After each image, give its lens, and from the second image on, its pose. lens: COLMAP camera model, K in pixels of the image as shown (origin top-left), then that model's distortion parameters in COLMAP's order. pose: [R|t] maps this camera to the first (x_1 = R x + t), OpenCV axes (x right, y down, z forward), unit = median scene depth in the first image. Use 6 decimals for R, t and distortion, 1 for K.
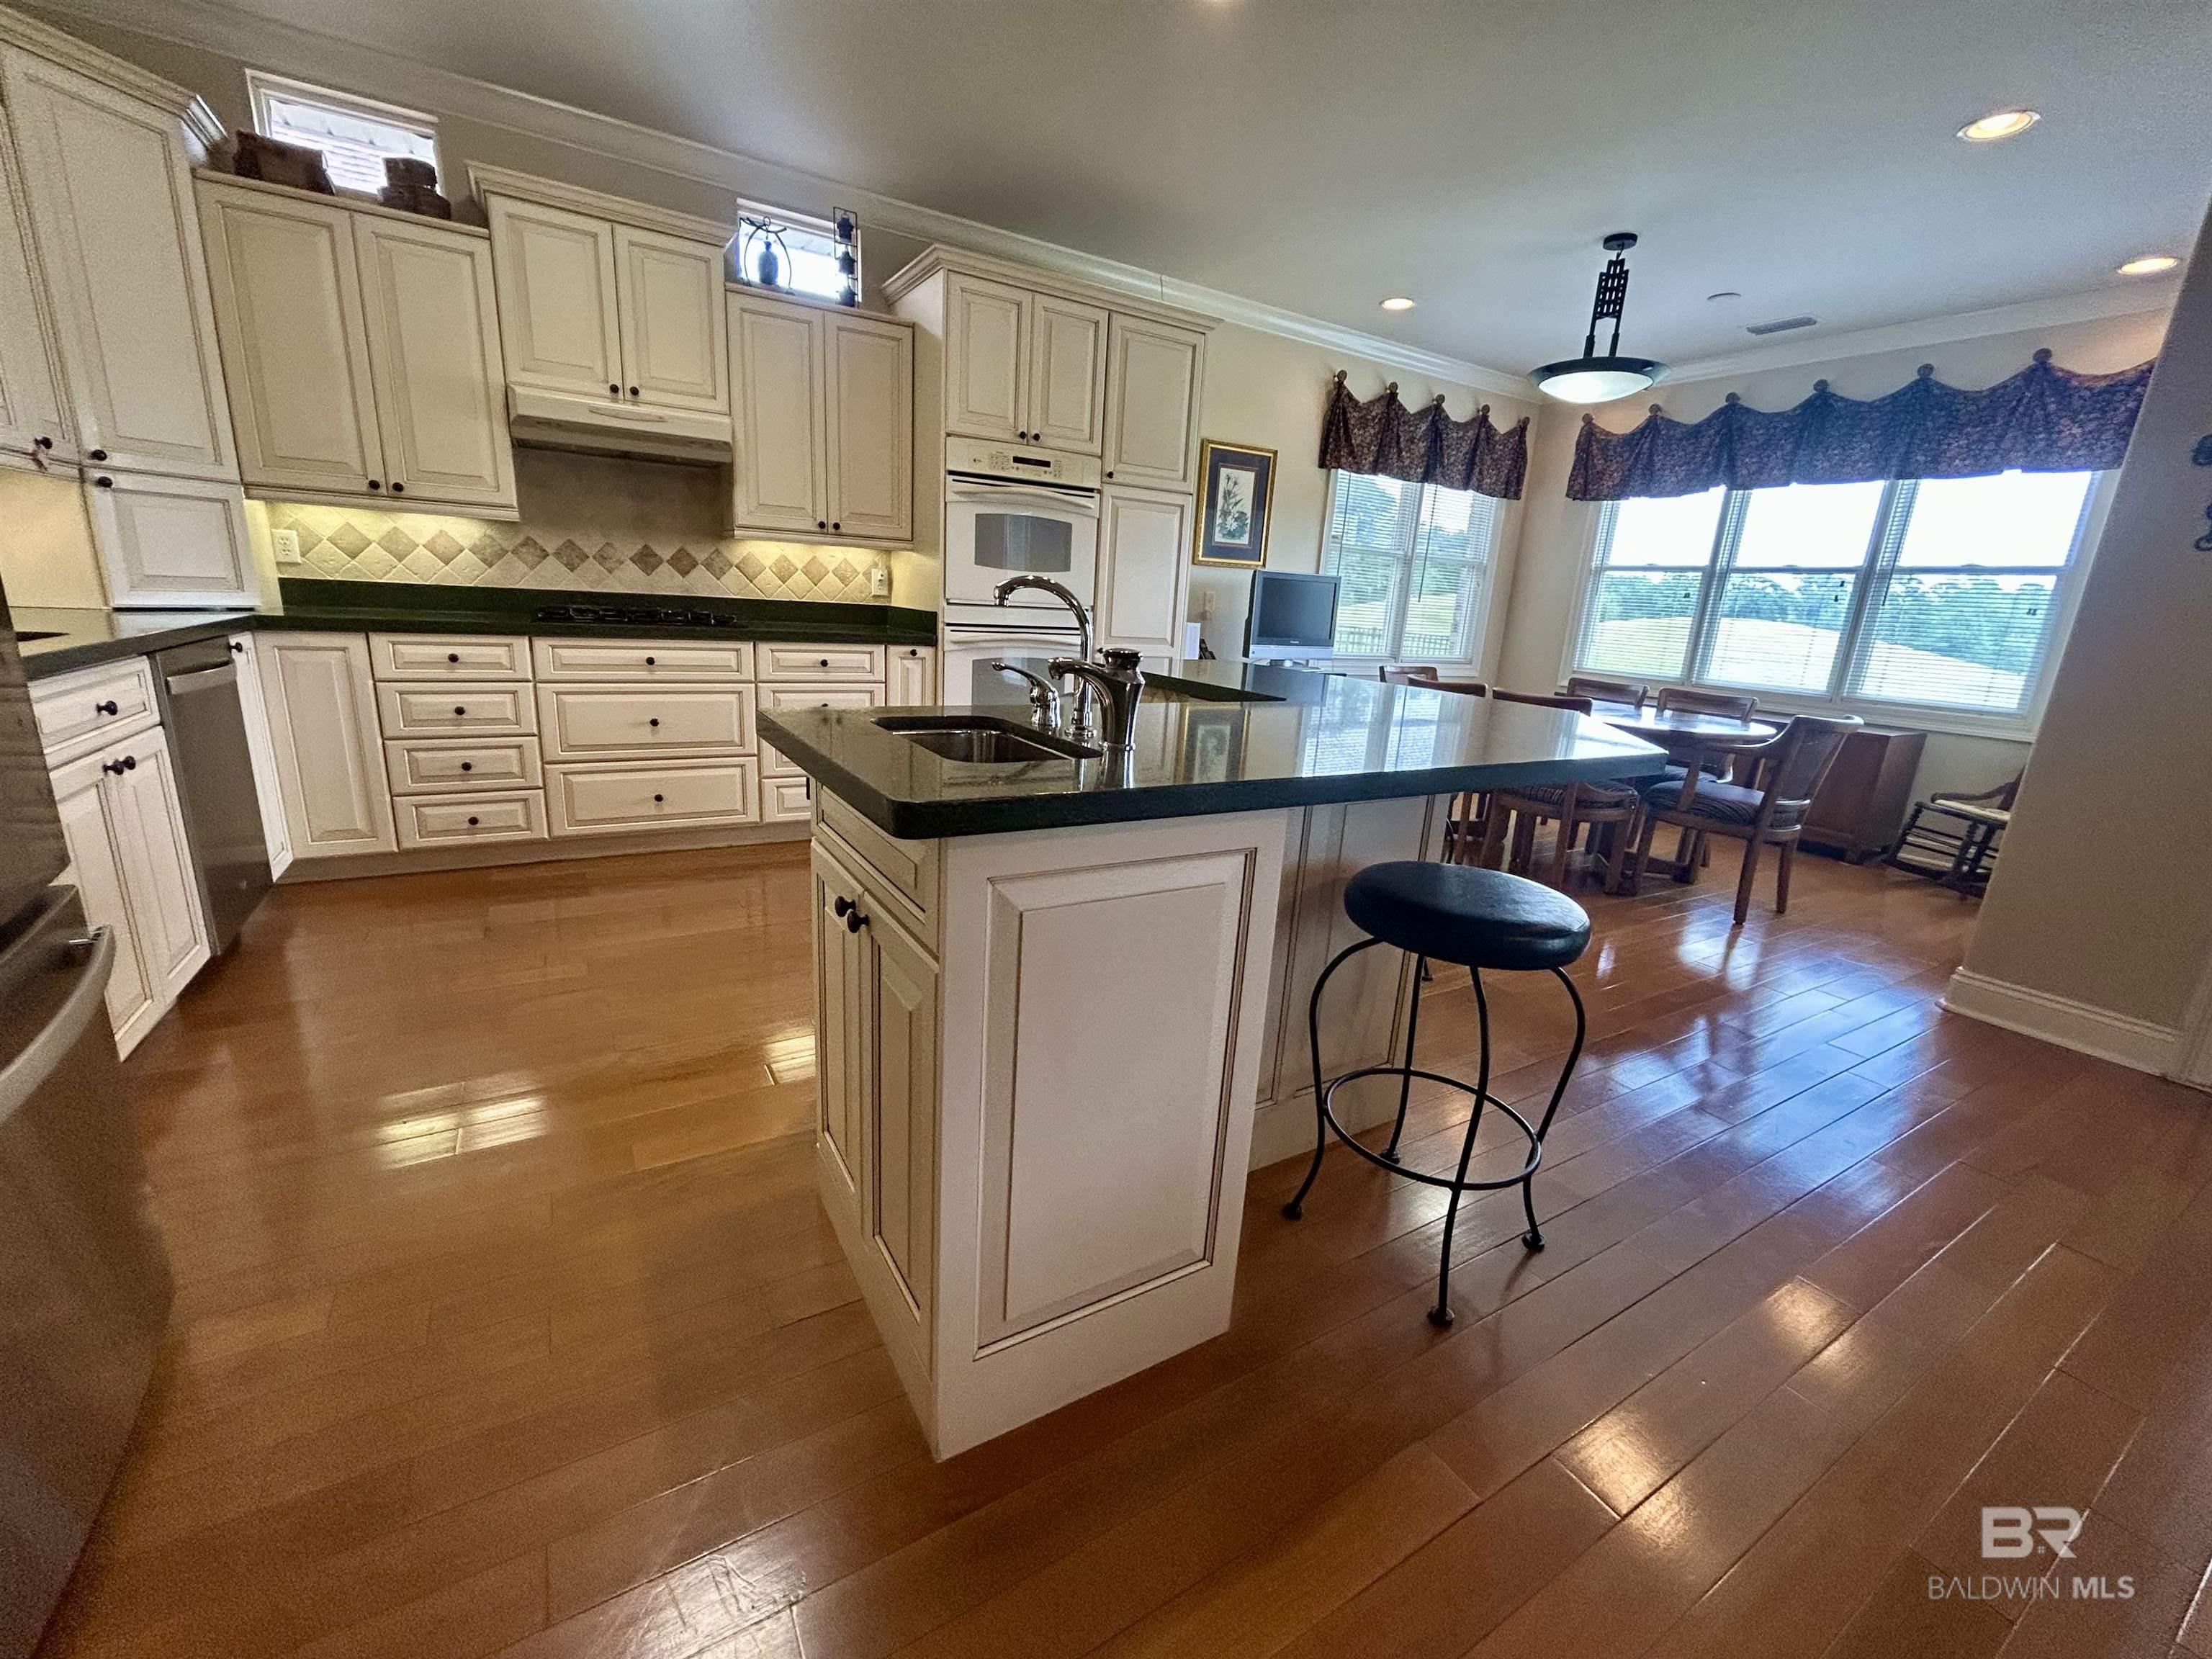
lens RADIAL K [[906.1, 0, 1103.1], [0, 906.1, 827.4], [0, 0, 1]] dist [-0.001858, 0.001805]
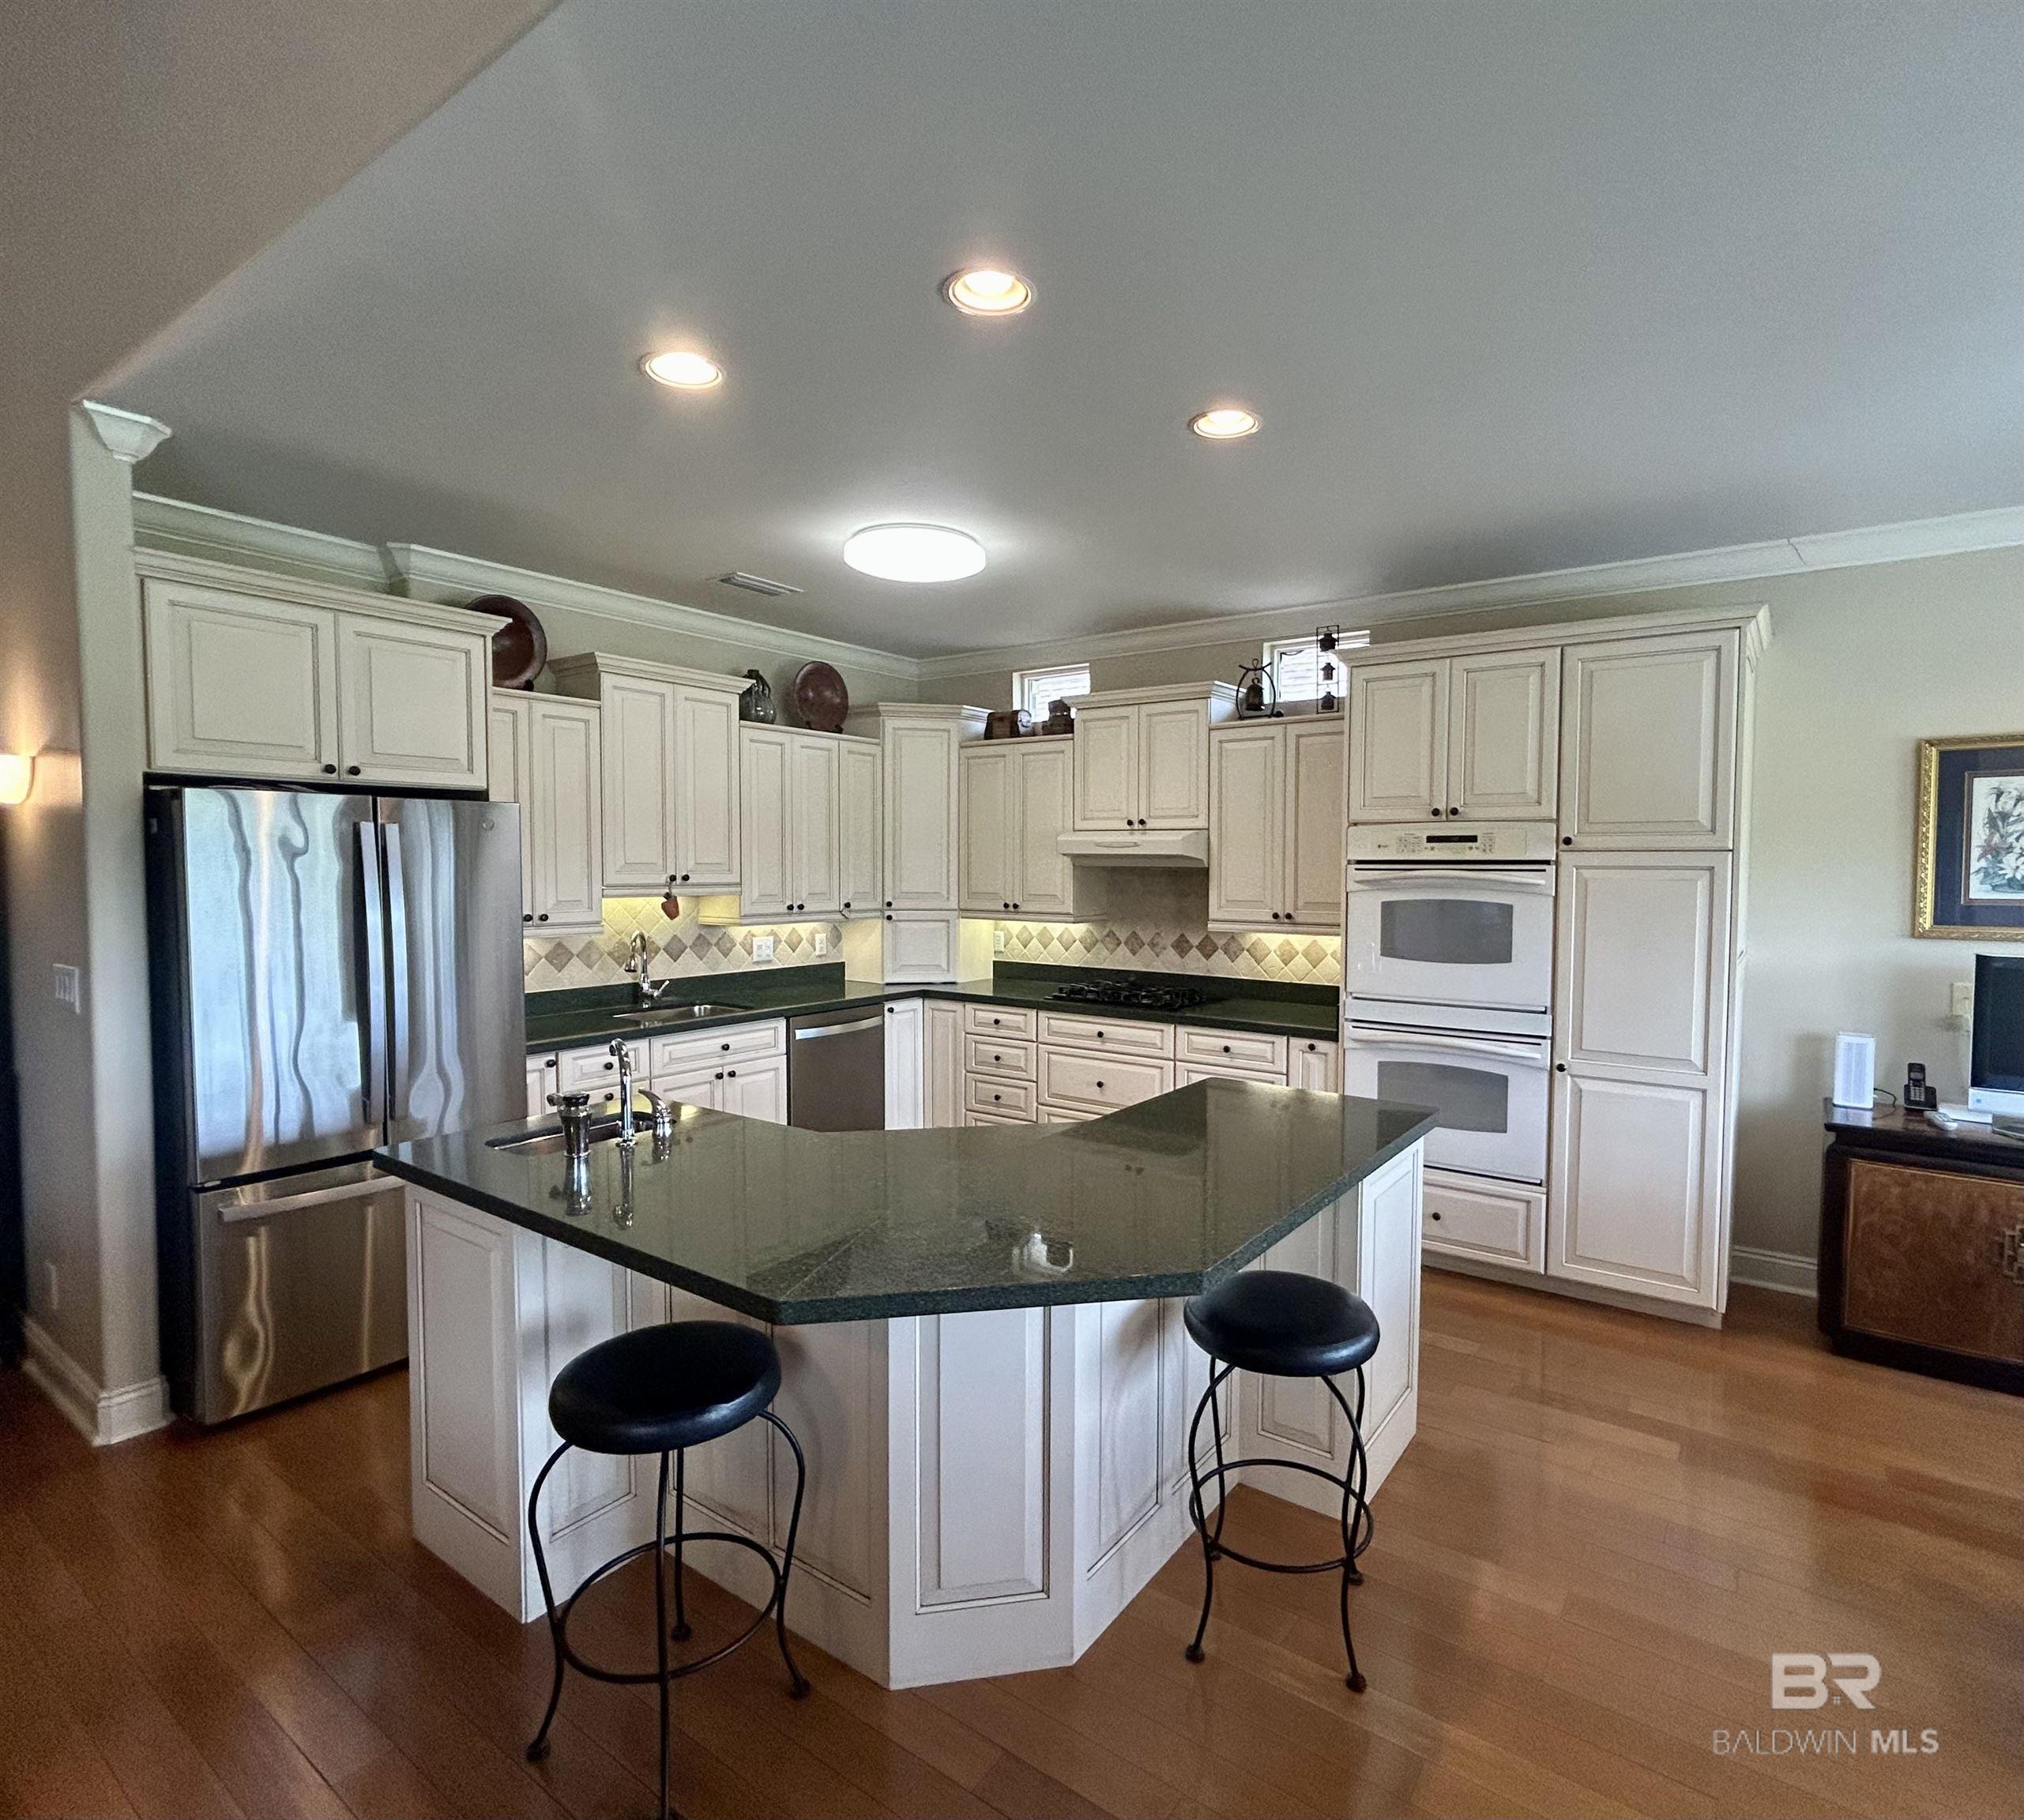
lens RADIAL K [[1046.6, 0, 1082.0], [0, 1046.6, 916.2], [0, 0, 1]] dist [-0.003404, -0.000713]
pose [[0.418293, -0.007698, -0.908280, 0.698377], [-0.208582, 0.972427, -0.104301, -0.167694], [0.884039, 0.233079, 0.405154, 0.332402]]
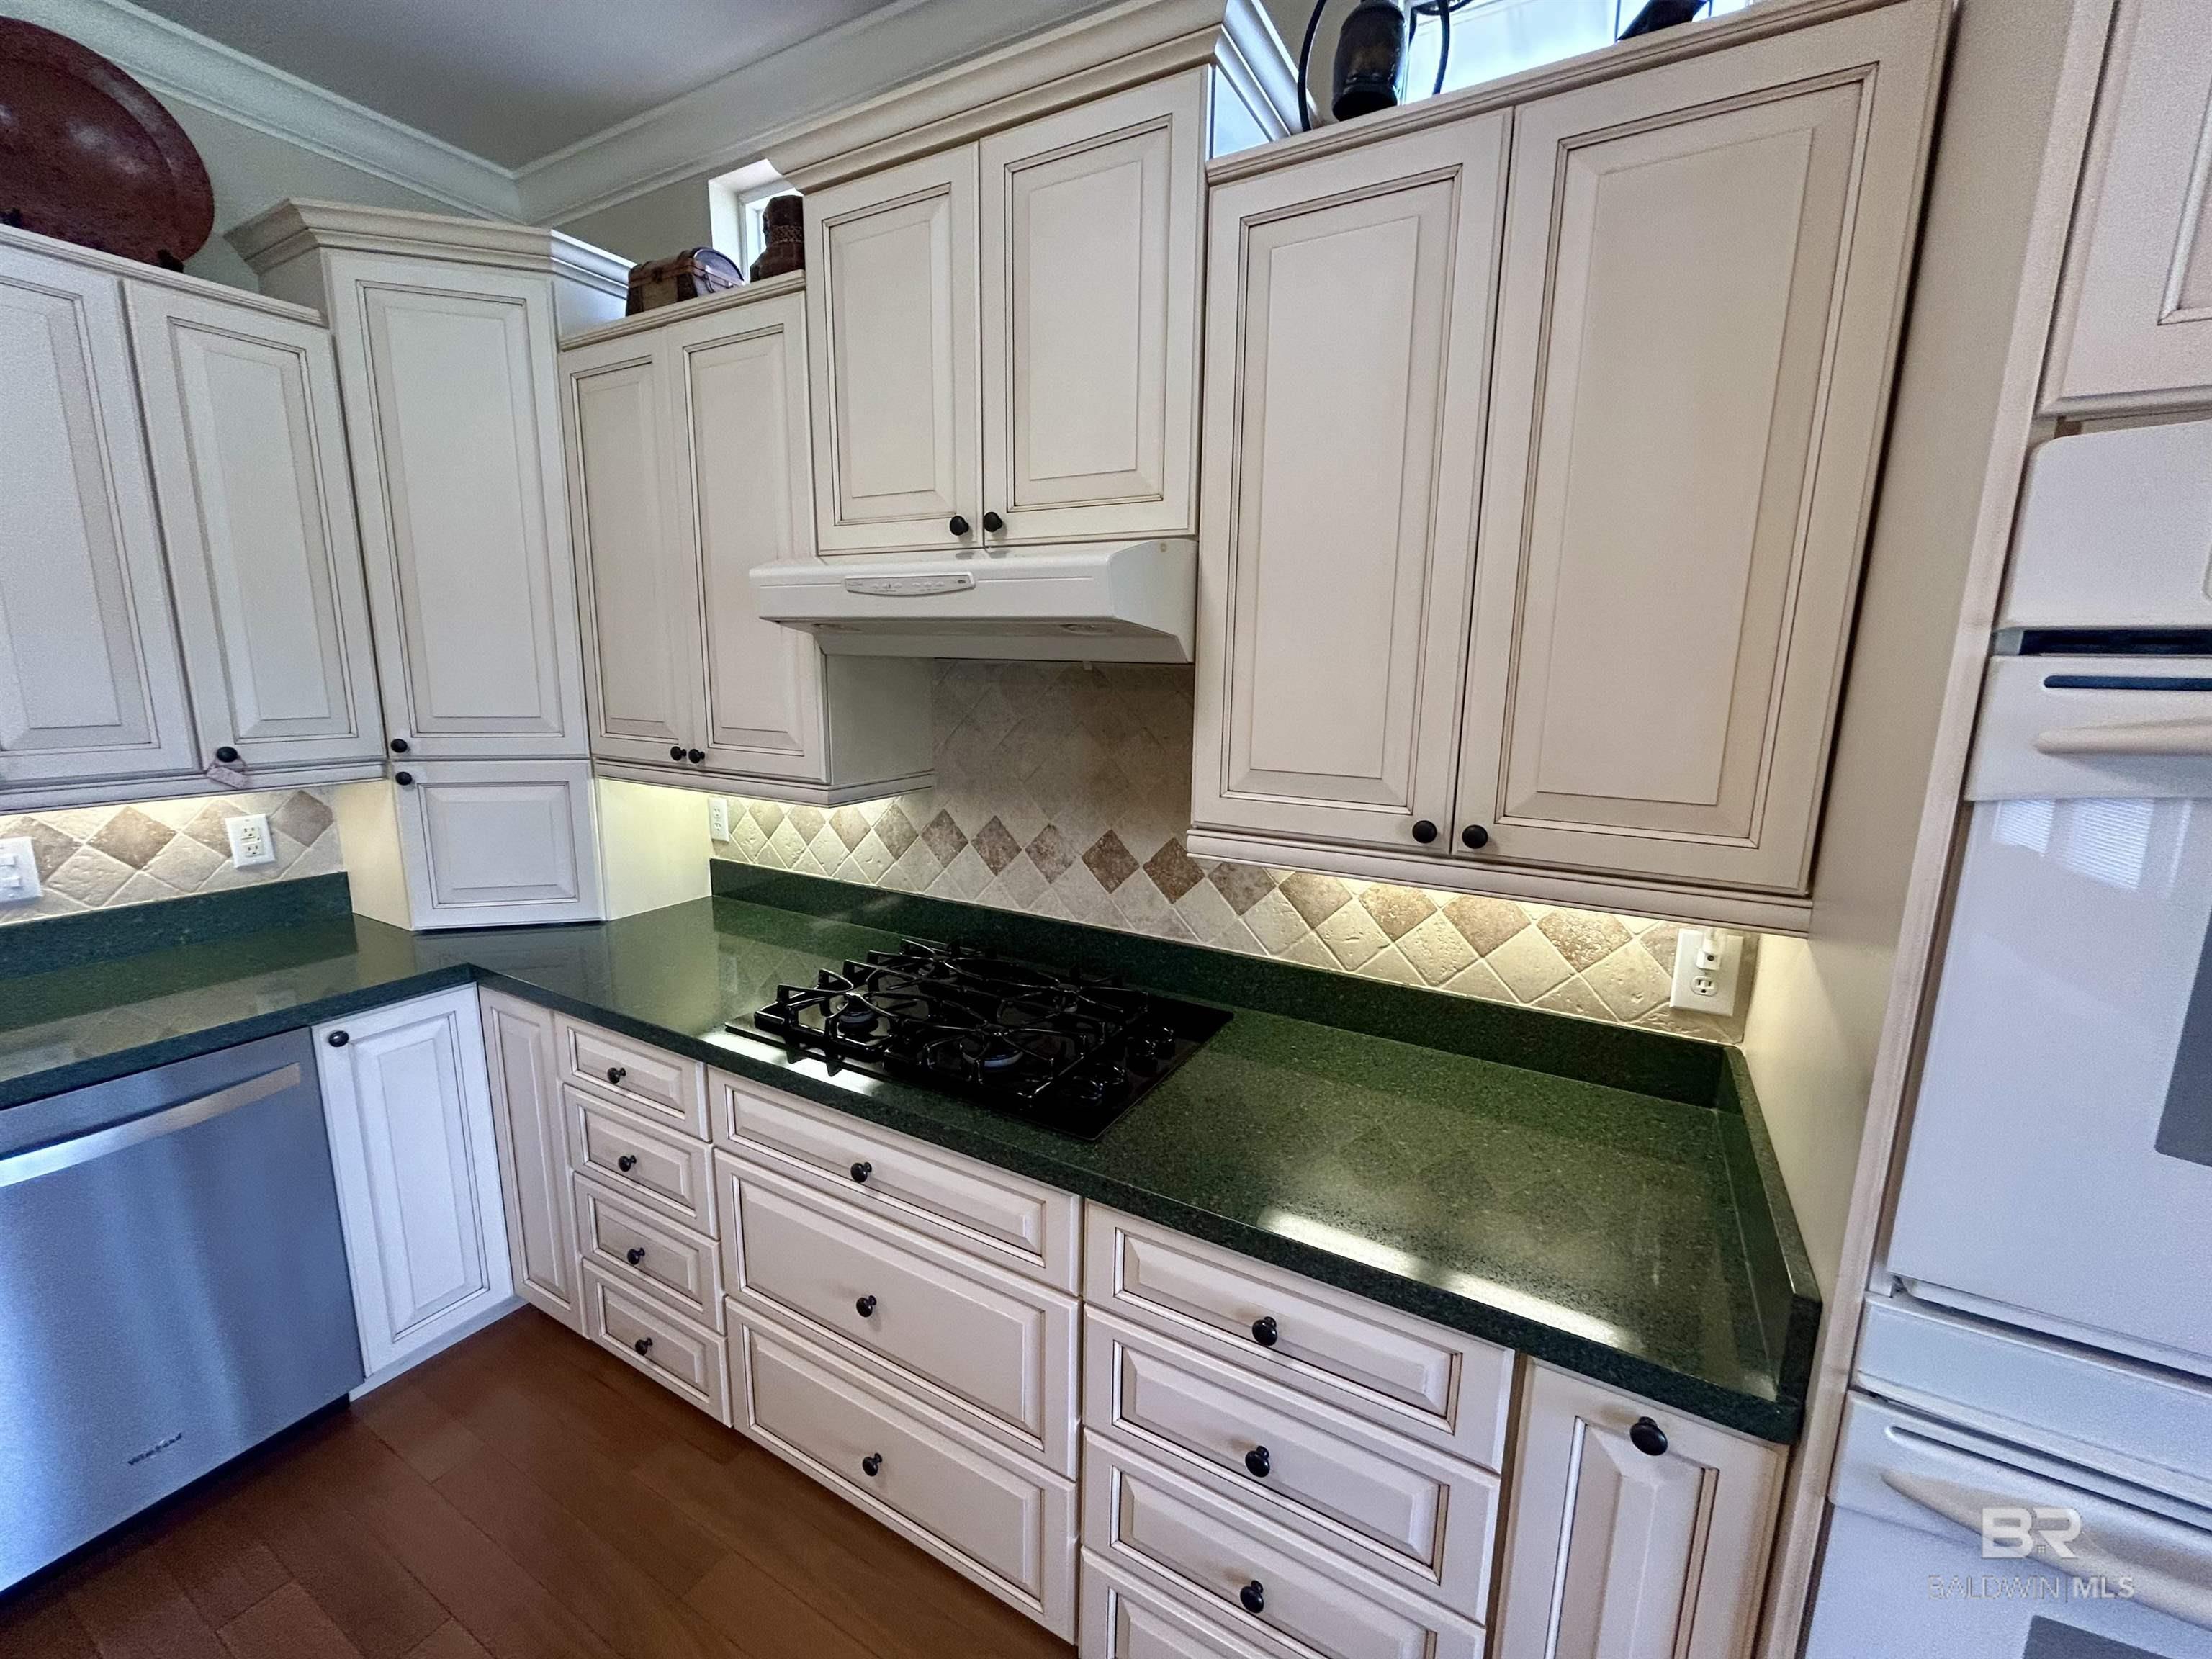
lens RADIAL K [[906.1, 0, 1096.9], [0, 906.1, 829.4], [0, 0, 1]] dist [-0.001858, 0.001805]
pose [[0.485872, 0.113658, -0.866608, -0.103489], [-0.205938, 0.978480, 0.012869, -0.324604], [0.849422, 0.172214, 0.498823, 0.776846]]
